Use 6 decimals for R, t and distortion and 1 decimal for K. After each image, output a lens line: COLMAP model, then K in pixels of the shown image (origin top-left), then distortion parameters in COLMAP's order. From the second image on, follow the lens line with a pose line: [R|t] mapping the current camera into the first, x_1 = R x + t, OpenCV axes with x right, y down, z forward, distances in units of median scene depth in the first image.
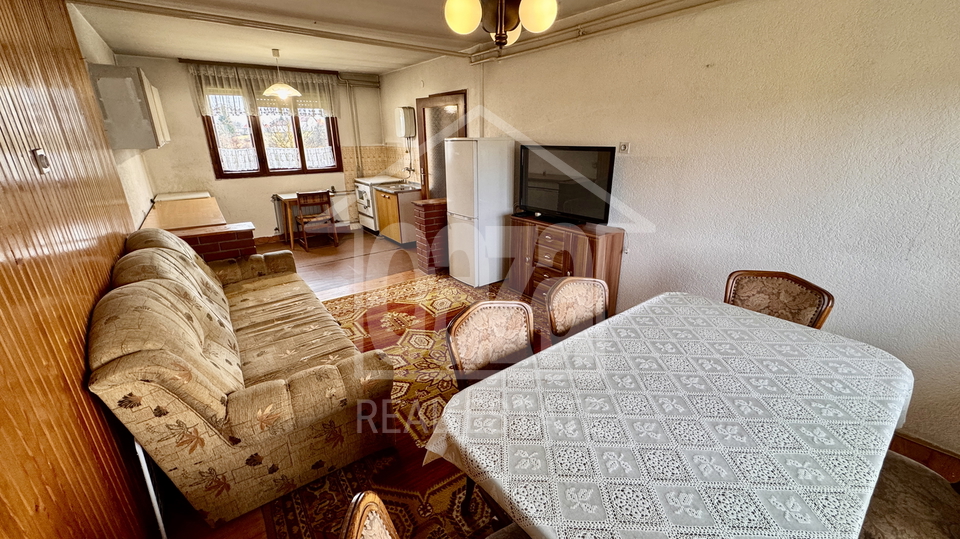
lens RADIAL K [[378.5, 0, 477.7], [0, 378.5, 268.0], [0, 0, 1]] dist [-0.001307, 0.000100]
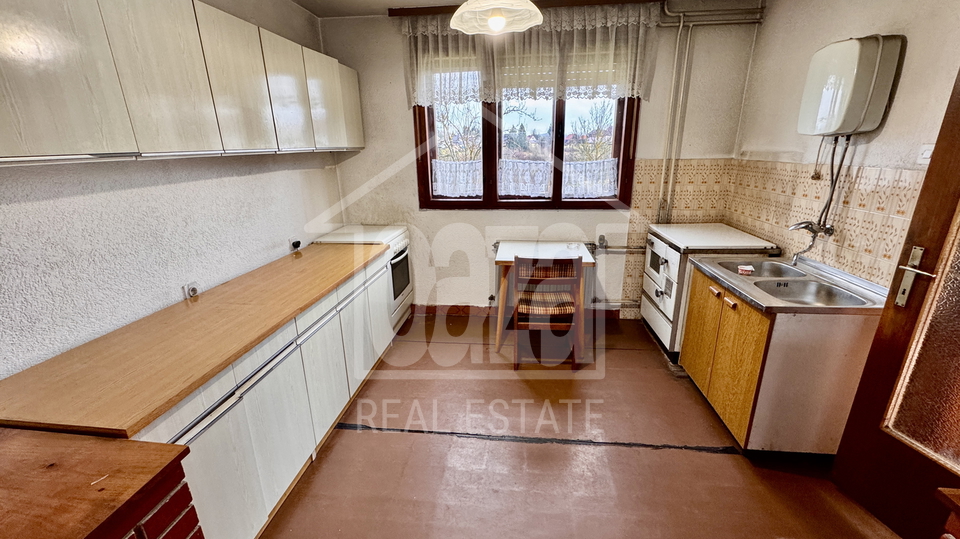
lens RADIAL K [[378.5, 0, 480.8], [0, 378.5, 263.8], [0, 0, 1]] dist [-0.001307, 0.000100]
pose [[0.740484, 0.194163, -0.643416, -0.177560], [-0.214553, 0.975558, 0.047473, -0.177062], [0.636907, 0.102894, 0.764043, 0.536878]]
